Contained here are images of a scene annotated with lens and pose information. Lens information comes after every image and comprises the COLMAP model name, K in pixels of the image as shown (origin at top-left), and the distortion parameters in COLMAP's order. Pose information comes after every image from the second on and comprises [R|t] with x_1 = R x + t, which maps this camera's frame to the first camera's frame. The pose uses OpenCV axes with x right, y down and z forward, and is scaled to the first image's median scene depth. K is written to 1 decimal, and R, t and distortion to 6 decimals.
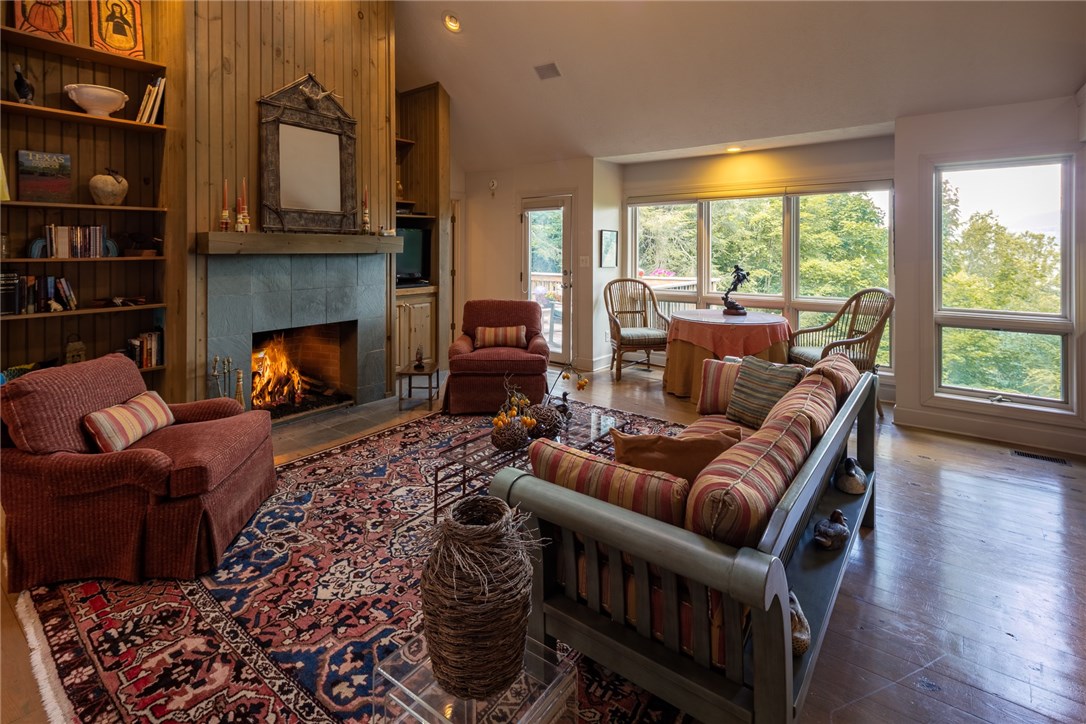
lens RADIAL K [[525.1, 0, 541.3], [0, 525.1, 244.5], [0, 0, 1]] dist [0.024758, -0.000057]
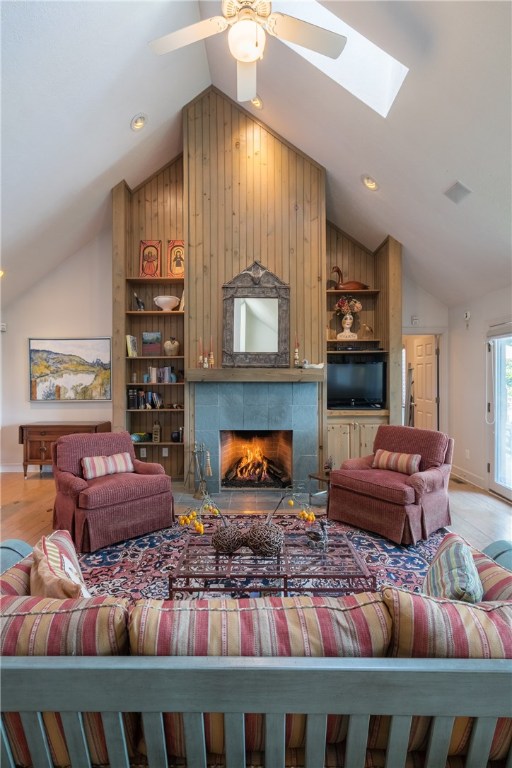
lens RADIAL K [[385.8, 0, 256.2], [0, 385.8, 374.1], [0, 0, 1]] dist [0.016825, -0.000298]
pose [[0.601202, -0.008475, -0.799052, 0.430496], [0.006765, 0.999962, -0.005516, 0.001804], [0.799068, -0.002089, 0.601237, 0.346838]]
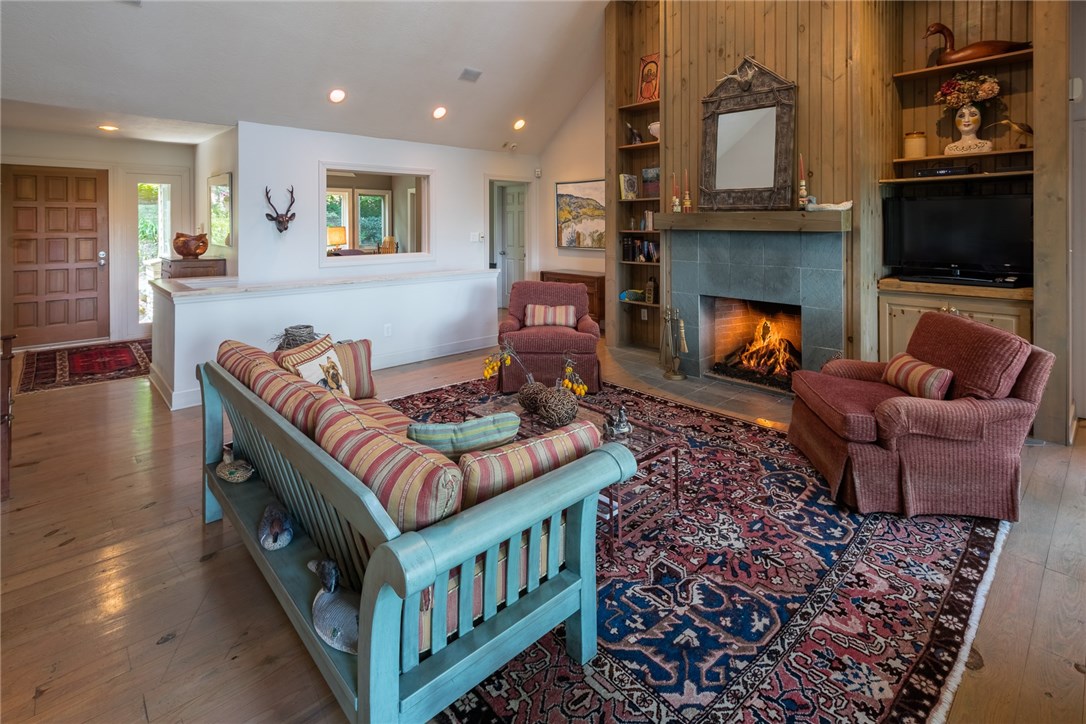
lens RADIAL K [[545.5, 0, 541.8], [0, 545.5, 220.4], [0, 0, 1]] dist [0.016825, -0.000298]
pose [[-0.178326, -0.001788, -0.983970, 0.692671], [0.009162, 0.999952, -0.003478, -0.002528], [0.983929, -0.009635, -0.178301, 0.795315]]
